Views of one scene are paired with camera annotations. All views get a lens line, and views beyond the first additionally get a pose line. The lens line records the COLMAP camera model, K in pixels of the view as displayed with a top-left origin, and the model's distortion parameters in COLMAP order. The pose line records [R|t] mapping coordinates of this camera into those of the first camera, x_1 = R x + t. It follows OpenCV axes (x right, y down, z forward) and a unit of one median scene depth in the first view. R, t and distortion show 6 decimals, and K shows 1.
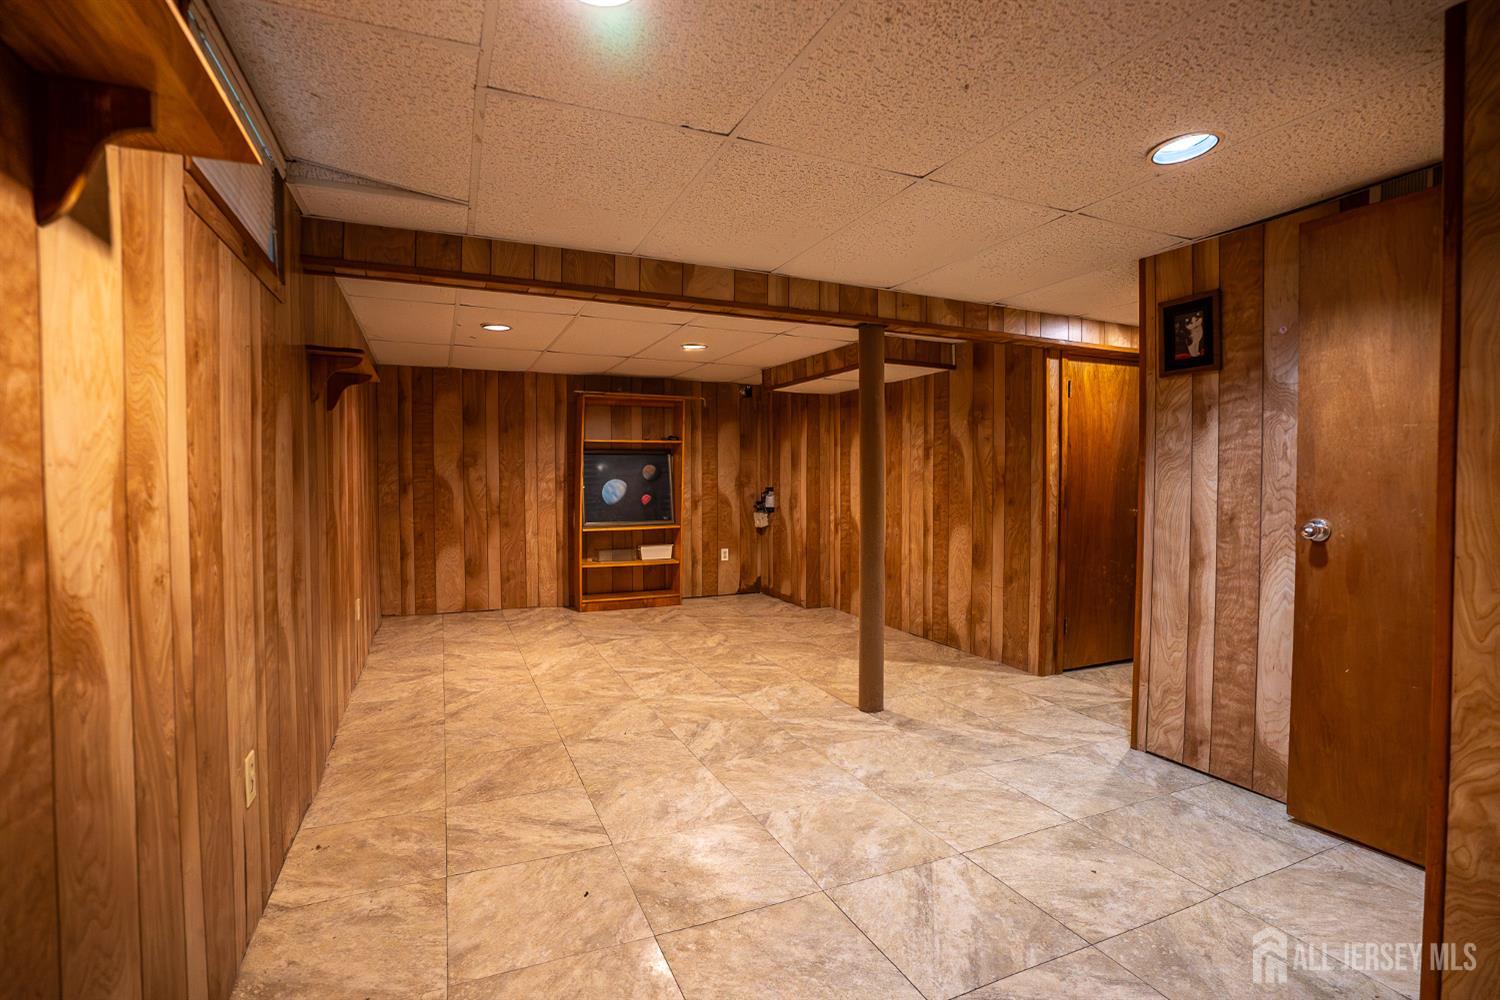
lens RADIAL K [[709.8, 0, 747.5], [0, 709.8, 497.0], [0, 0, 1]] dist [-0.071173, 0.027331]
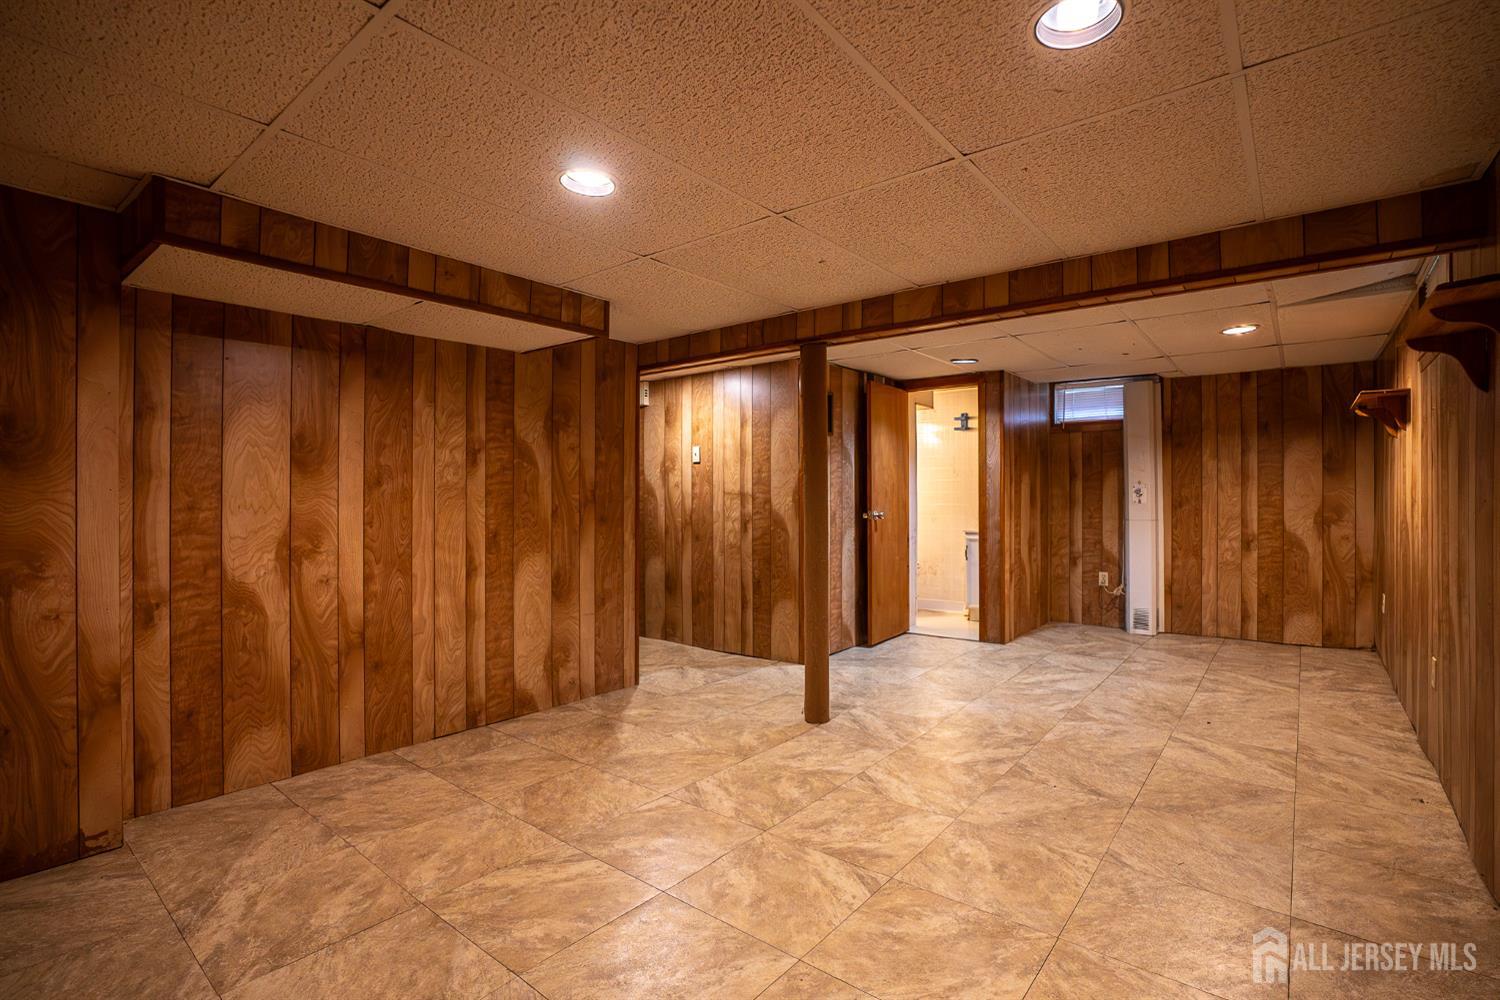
lens RADIAL K [[709.8, 0, 747.5], [0, 709.8, 497.0], [0, 0, 1]] dist [-0.071173, 0.027331]
pose [[-0.460770, -0.000685, 0.887519, -0.577744], [0.027370, 0.999513, 0.014981, -0.032881], [-0.887098, 0.031194, -0.460527, 1.310545]]
